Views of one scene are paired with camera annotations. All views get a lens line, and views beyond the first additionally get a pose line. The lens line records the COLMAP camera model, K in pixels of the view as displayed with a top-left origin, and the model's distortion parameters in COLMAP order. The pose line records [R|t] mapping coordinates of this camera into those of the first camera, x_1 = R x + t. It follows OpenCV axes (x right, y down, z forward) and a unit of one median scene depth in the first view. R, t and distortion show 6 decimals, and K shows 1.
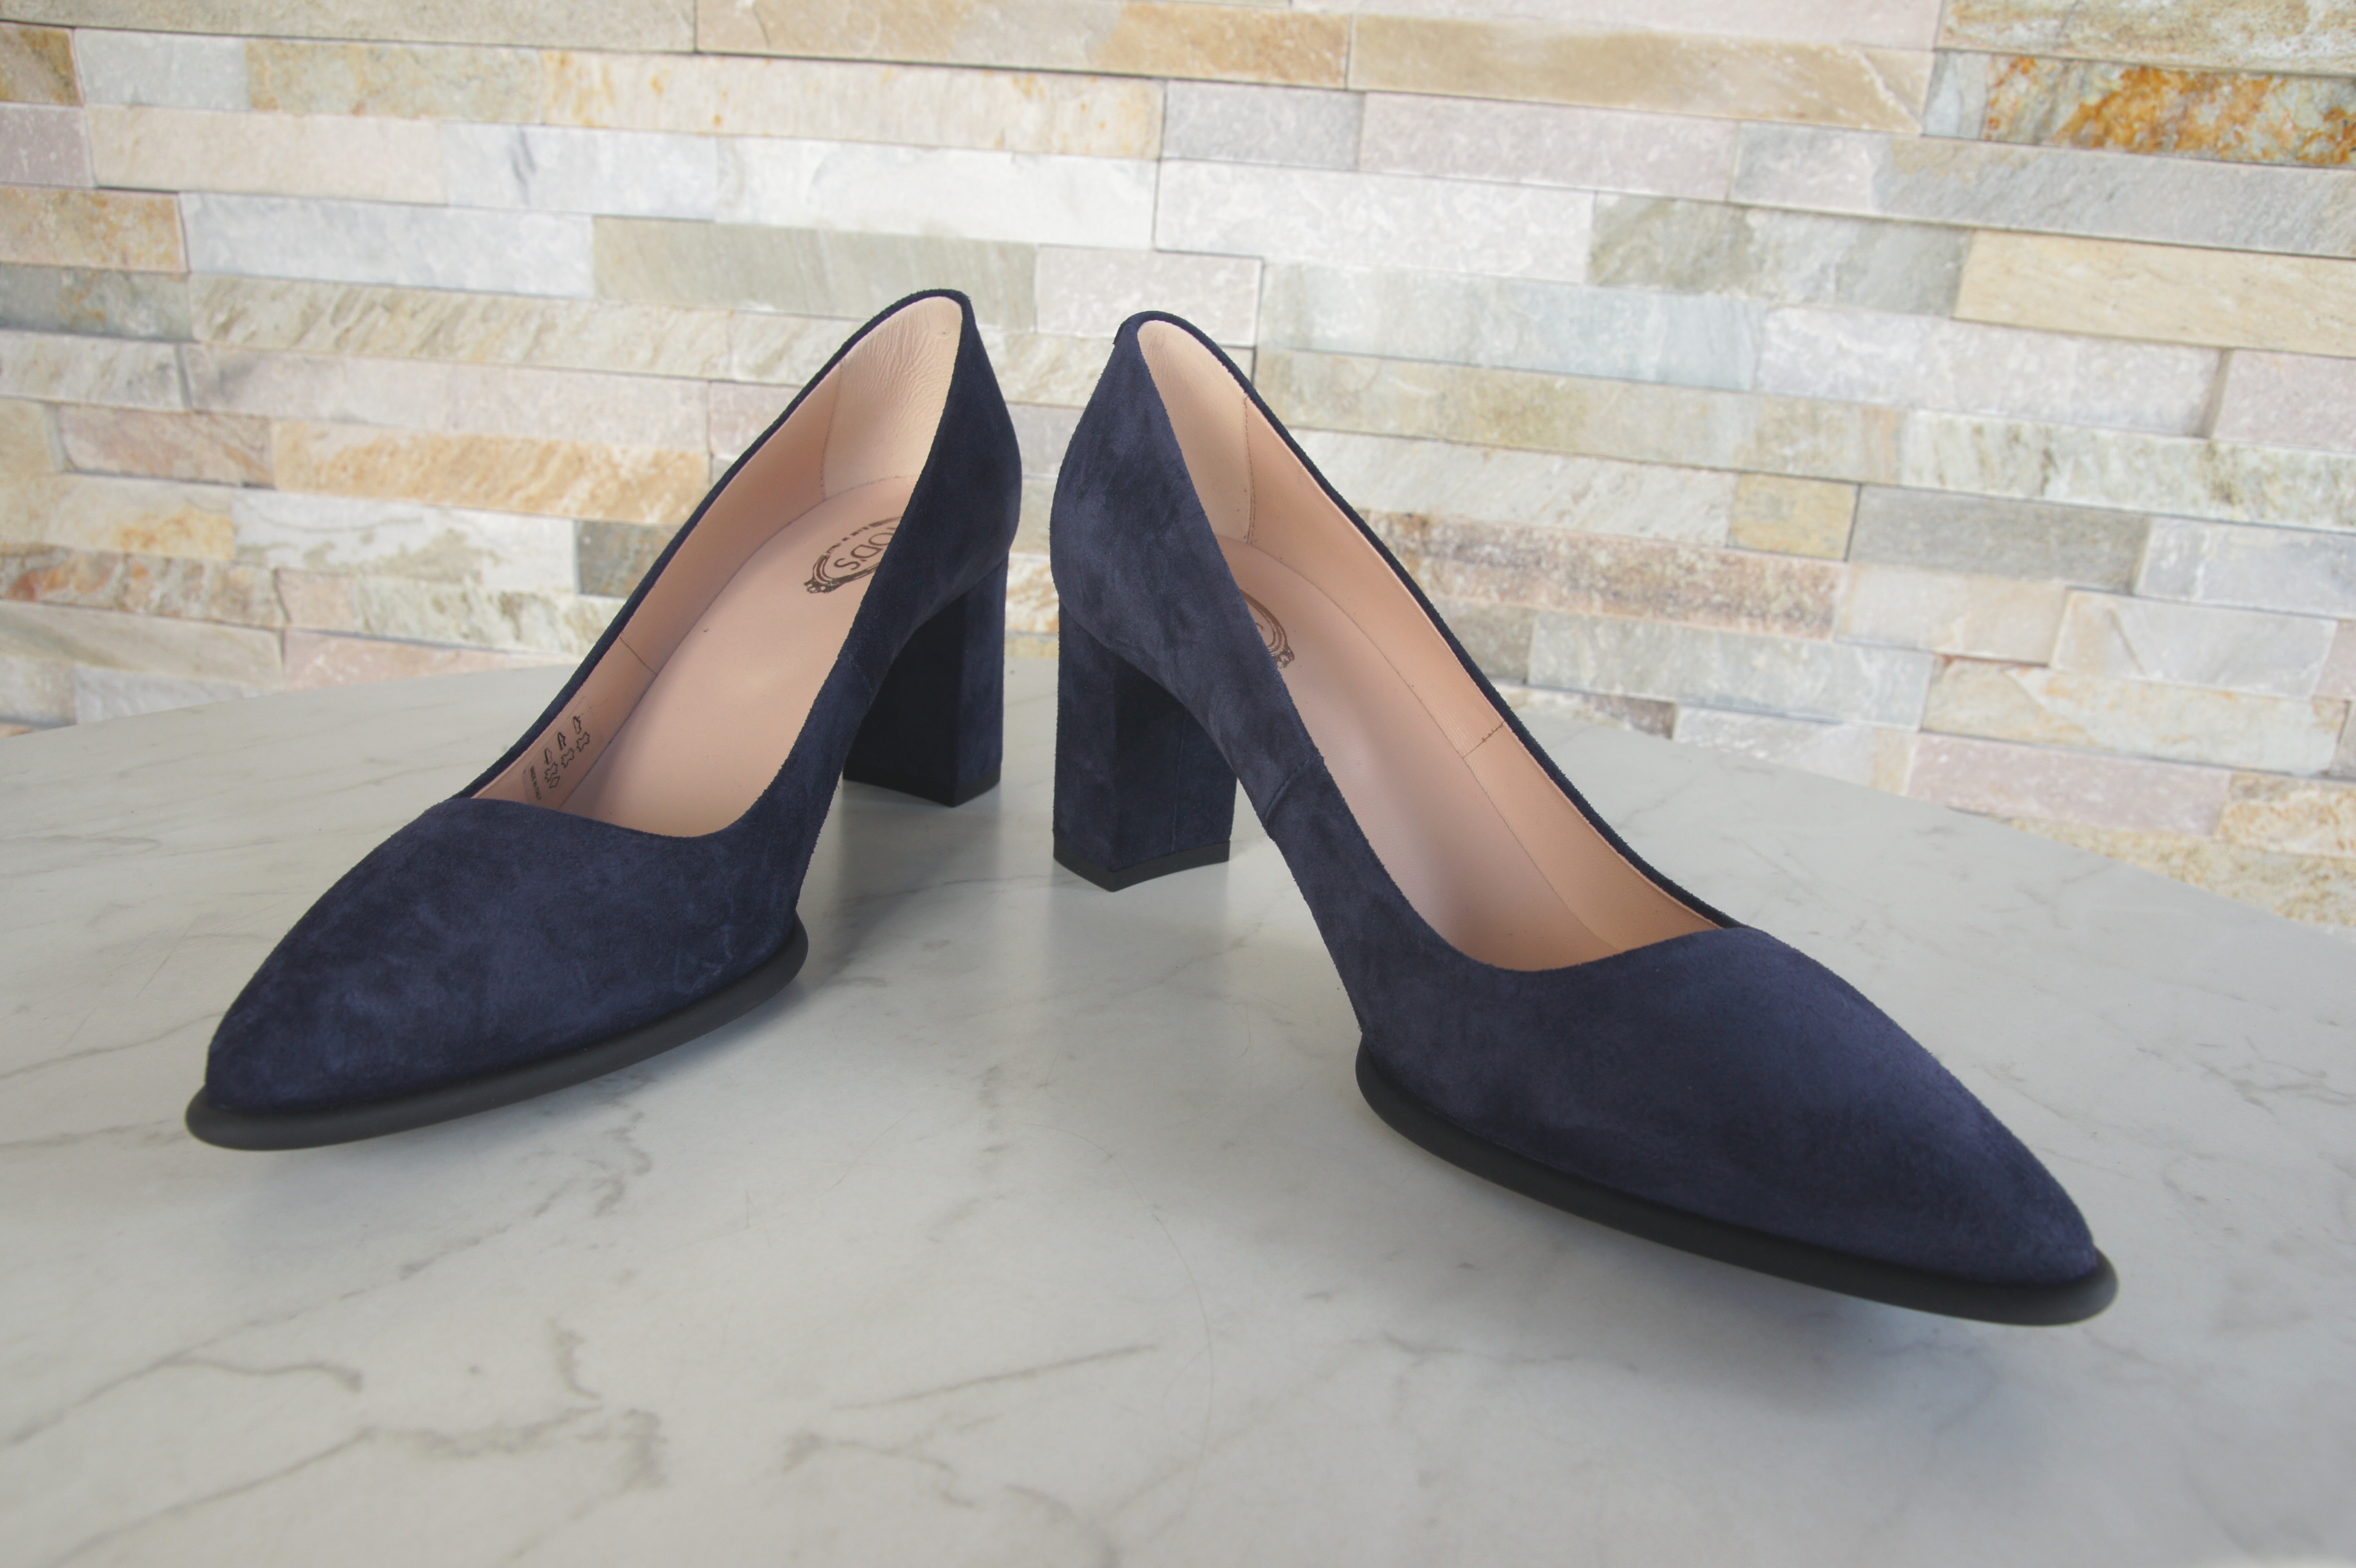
lens RADIAL K [[1674.4, 0, 1150.2], [0, 1674.4, 795.9], [0, 0, 1]] dist [-0.140552, 0.103307]
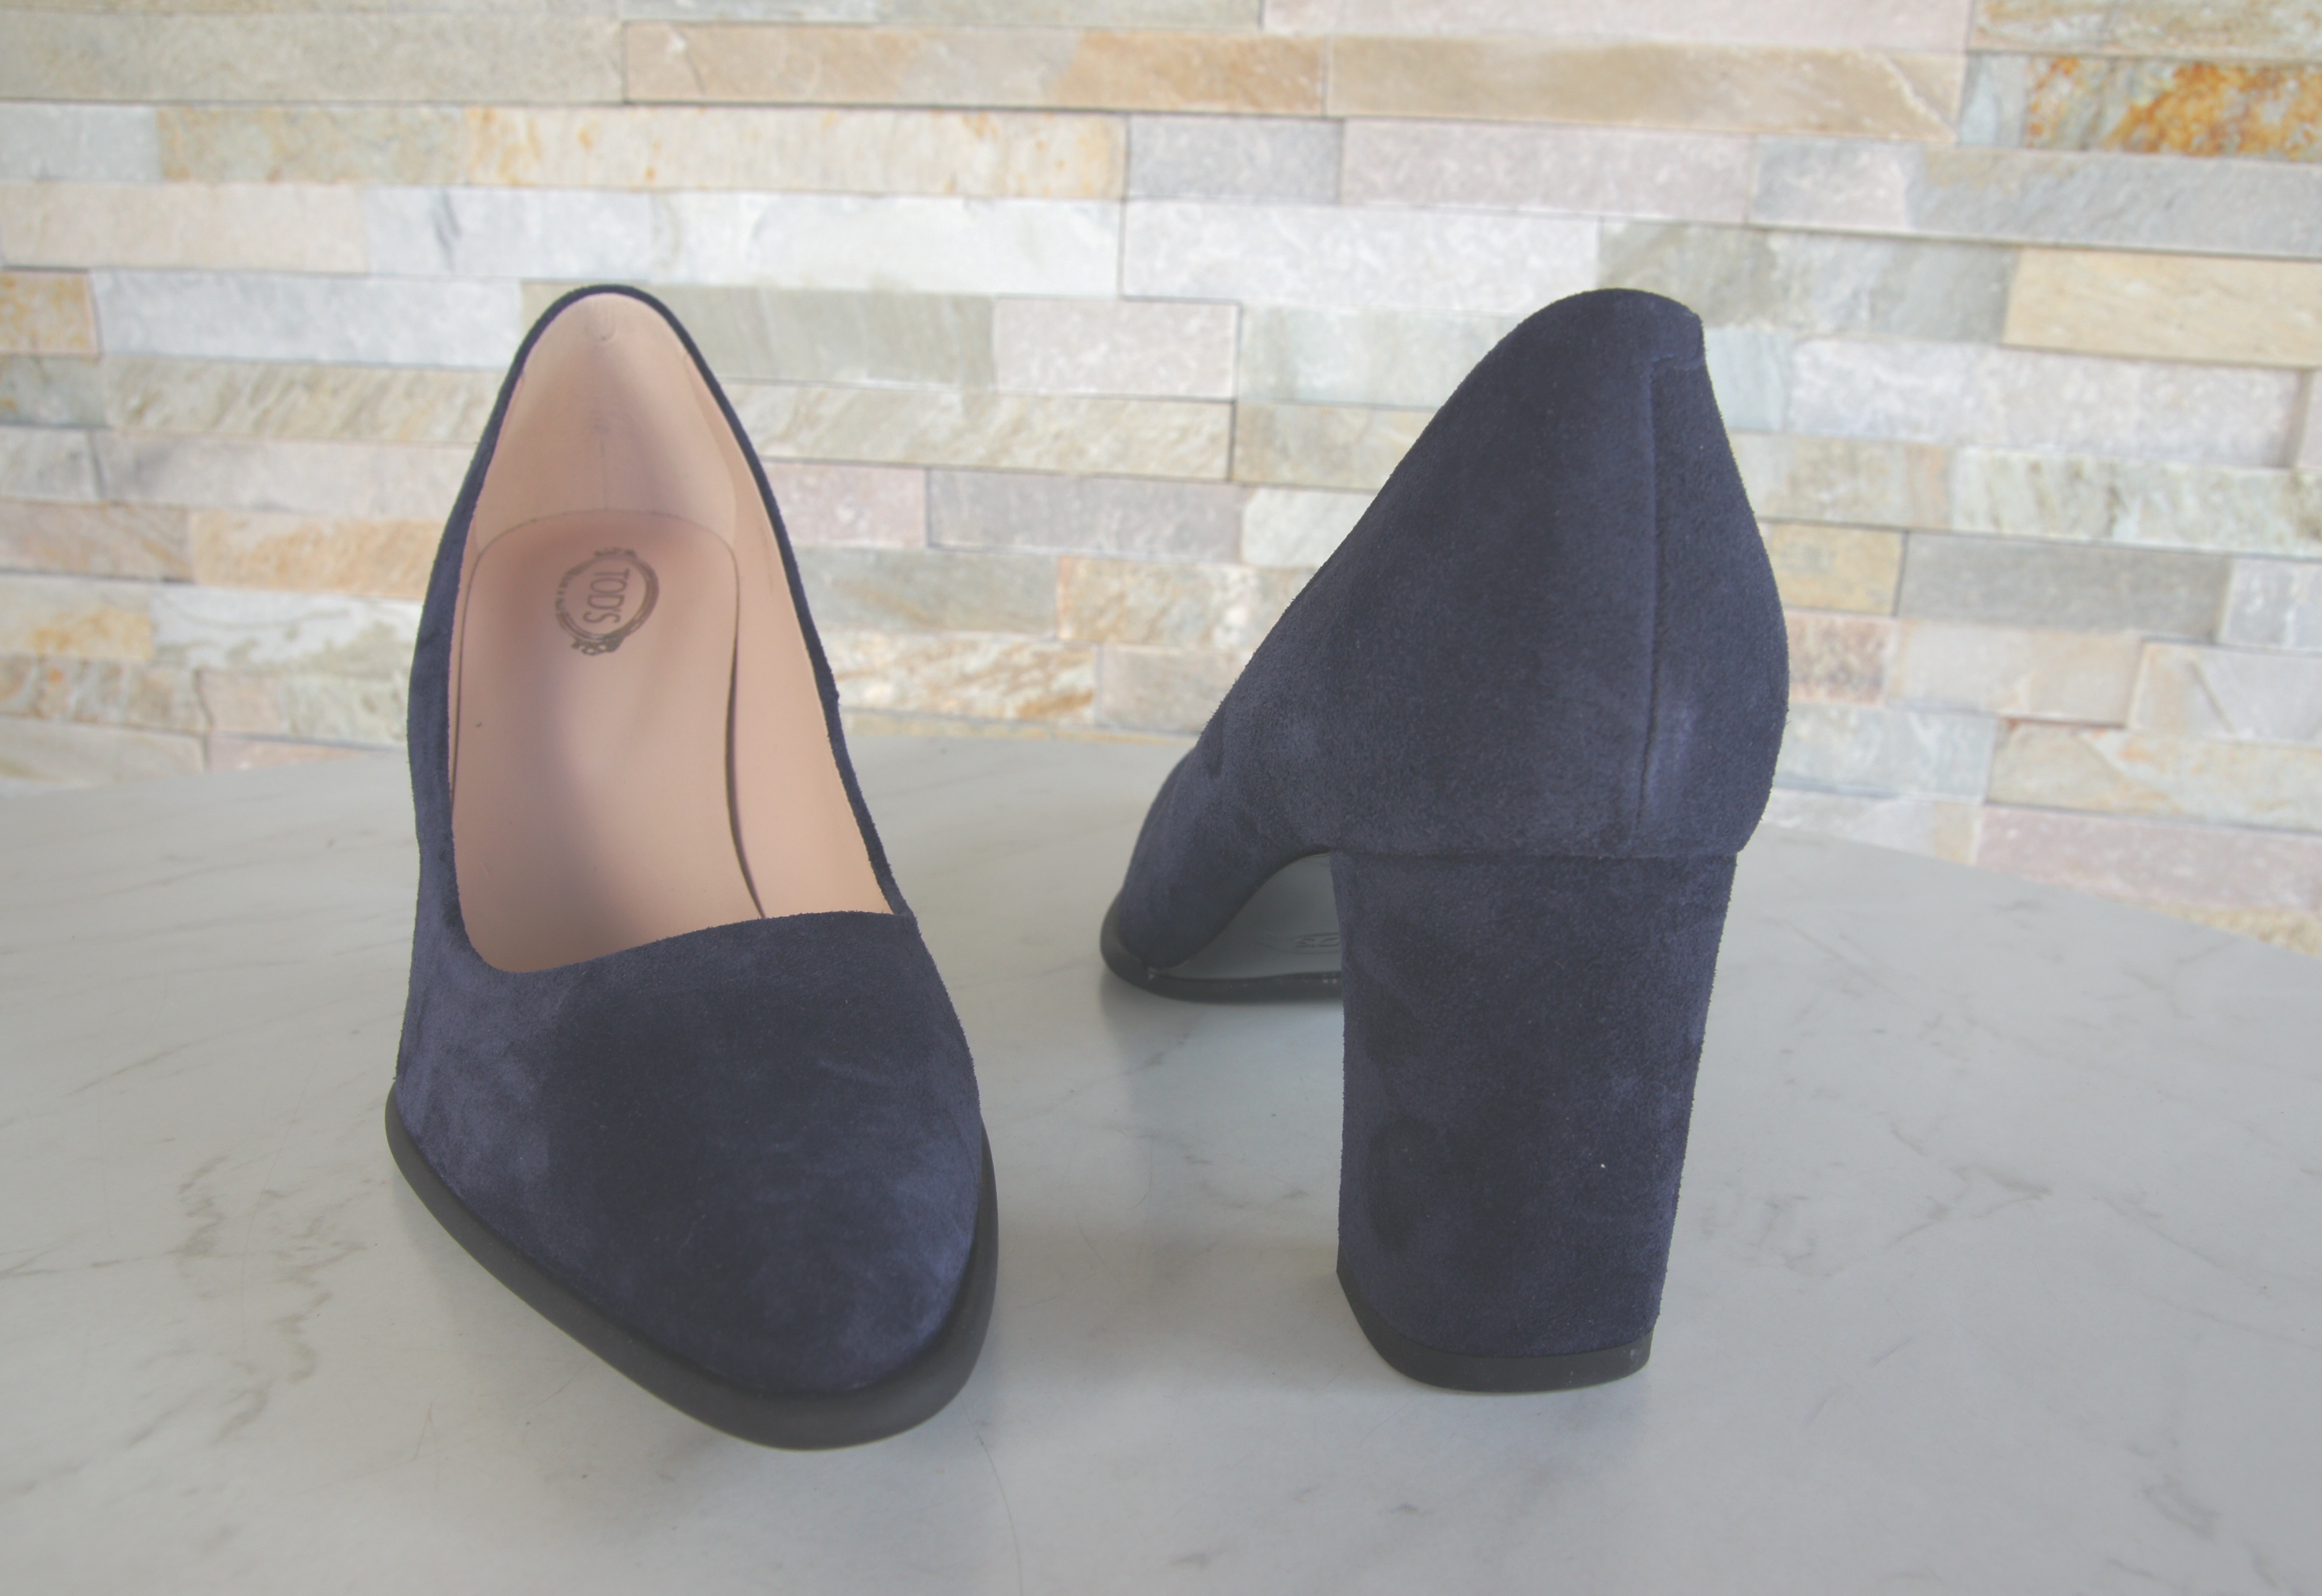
lens RADIAL K [[1691.0, 0, 1171.1], [0, 1691.0, 808.4], [0, 0, 1]] dist [-0.143889, 0.100461]
pose [[0.999674, -0.021384, -0.013952, 0.036588], [0.020523, 0.998037, -0.059162, 0.007658], [0.015190, 0.058856, 0.998151, 0.090946]]
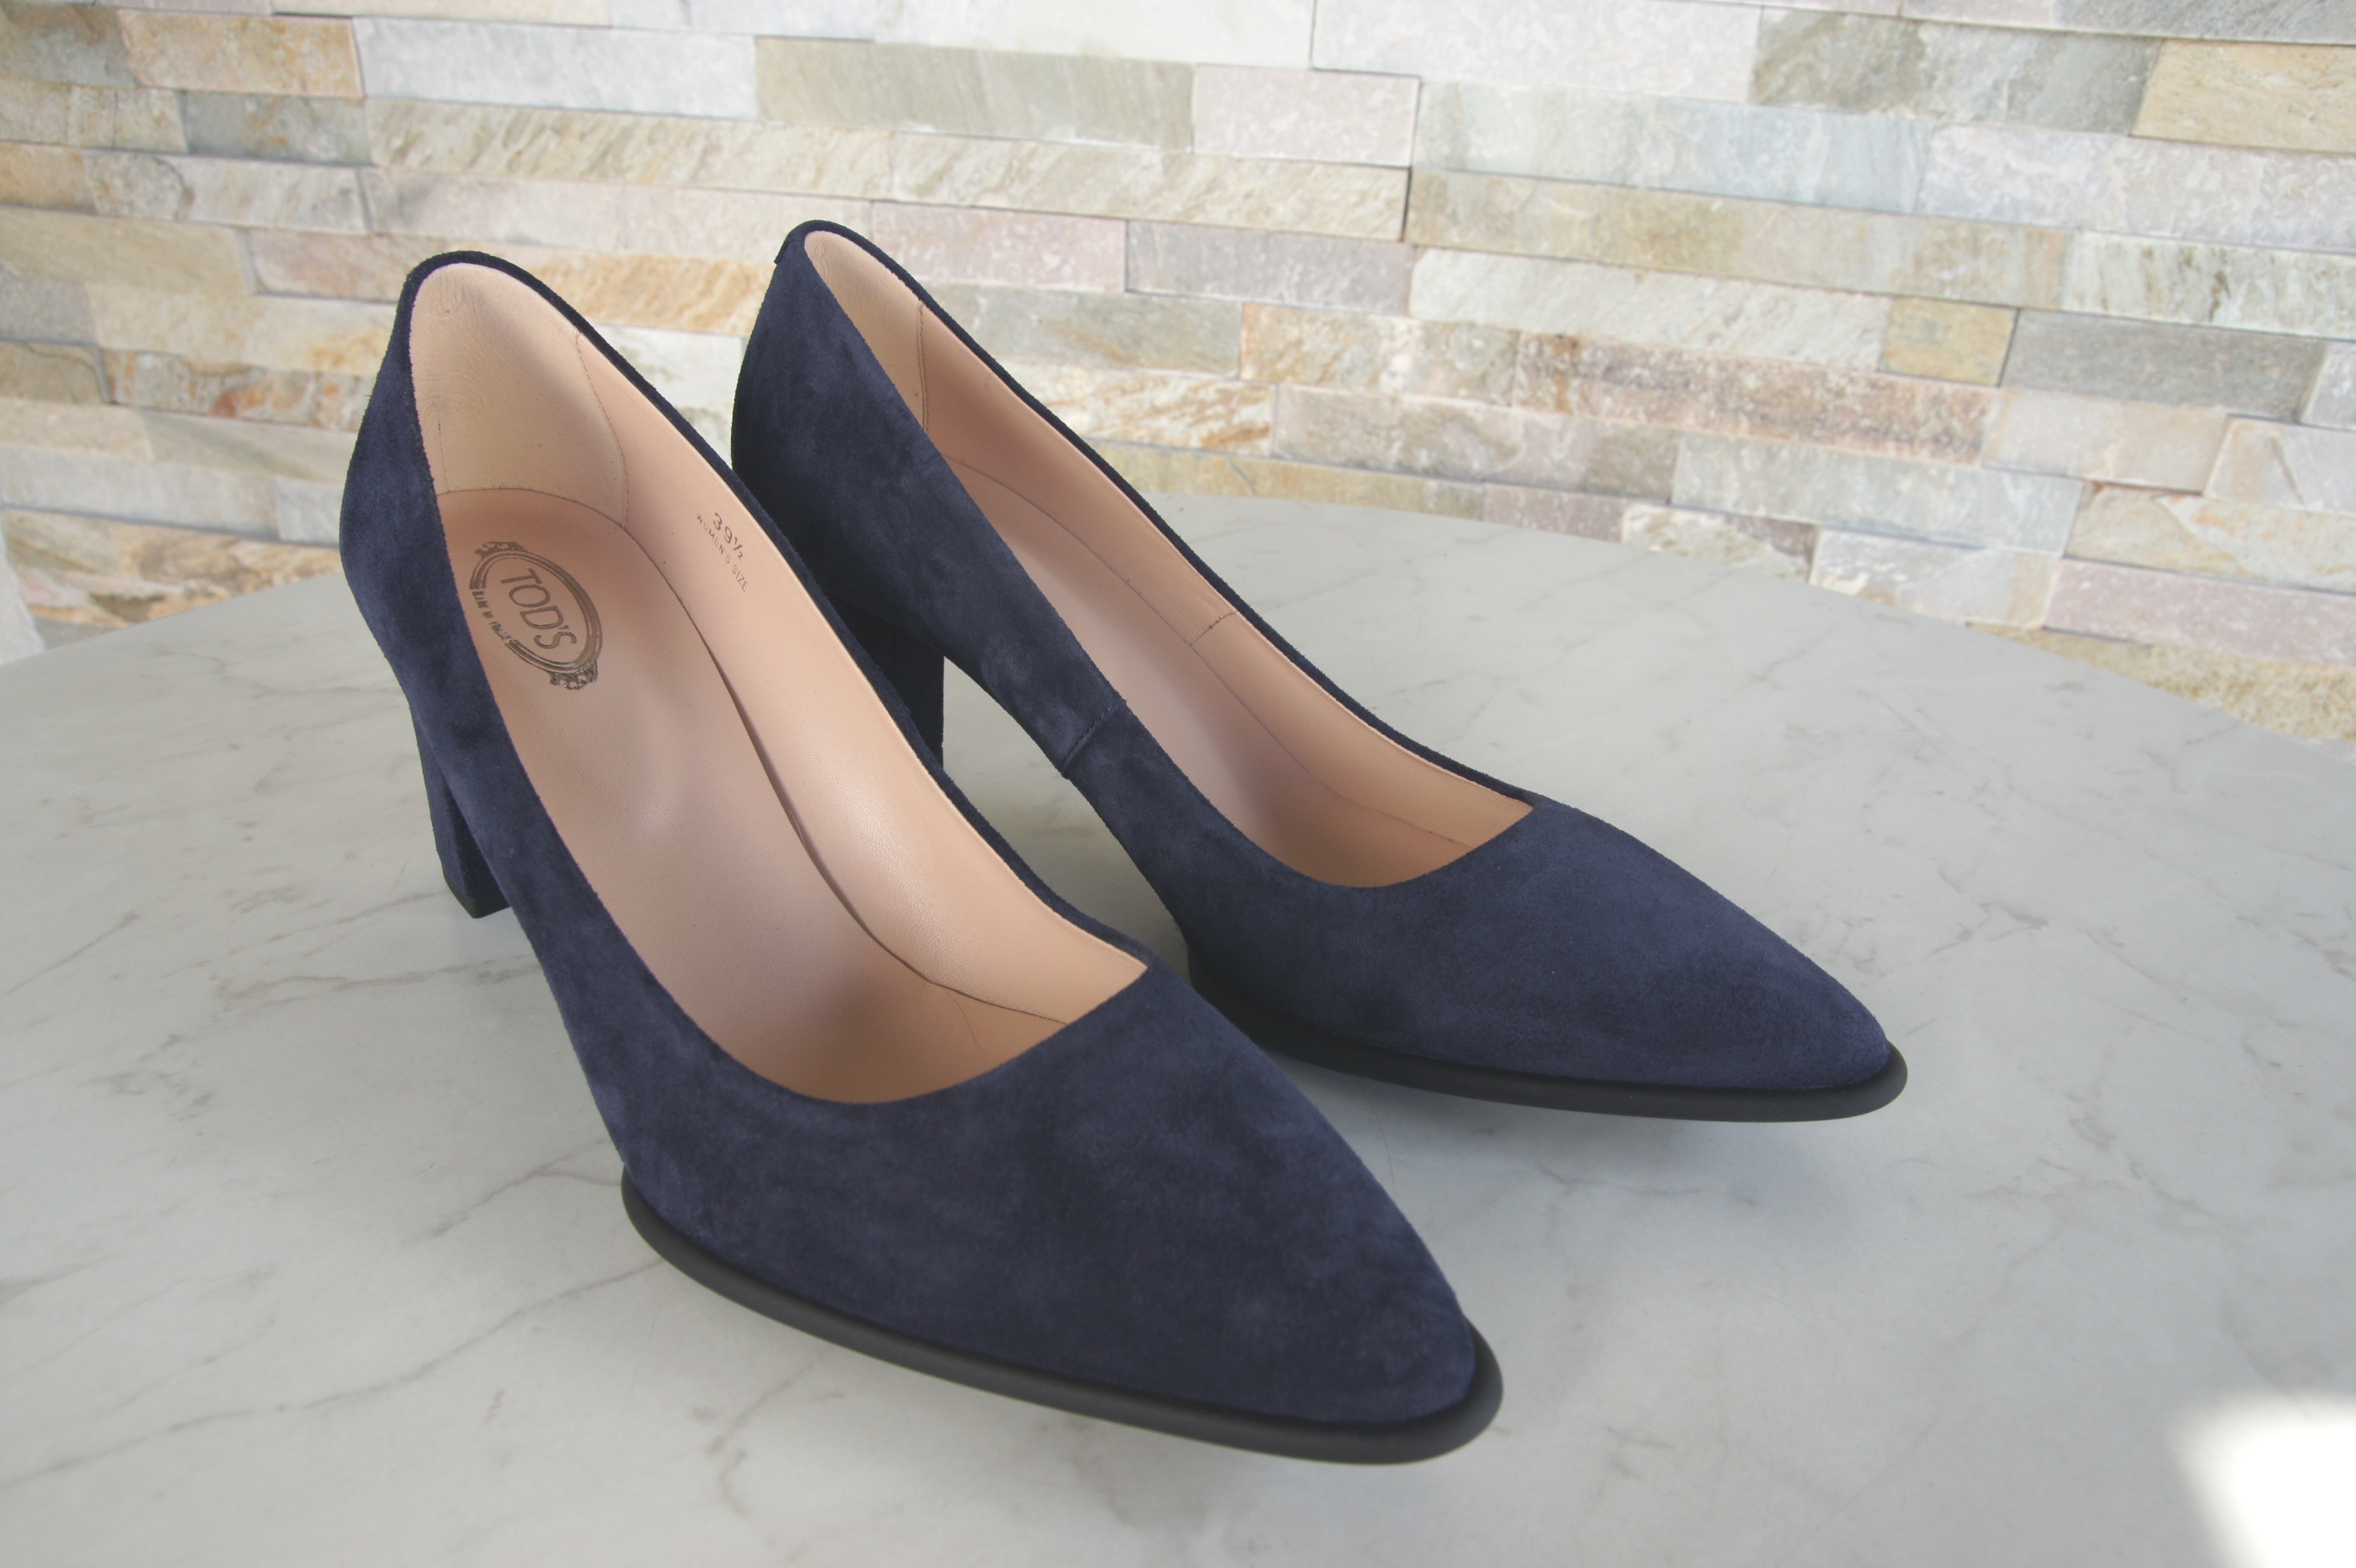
lens RADIAL K [[1674.4, 0, 1150.2], [0, 1674.4, 795.9], [0, 0, 1]] dist [-0.140552, 0.103307]
pose [[0.997280, 0.014730, -0.072221, -0.016935], [-0.004443, 0.990061, 0.140568, -0.031999], [0.073574, -0.139864, 0.987433, -0.048306]]
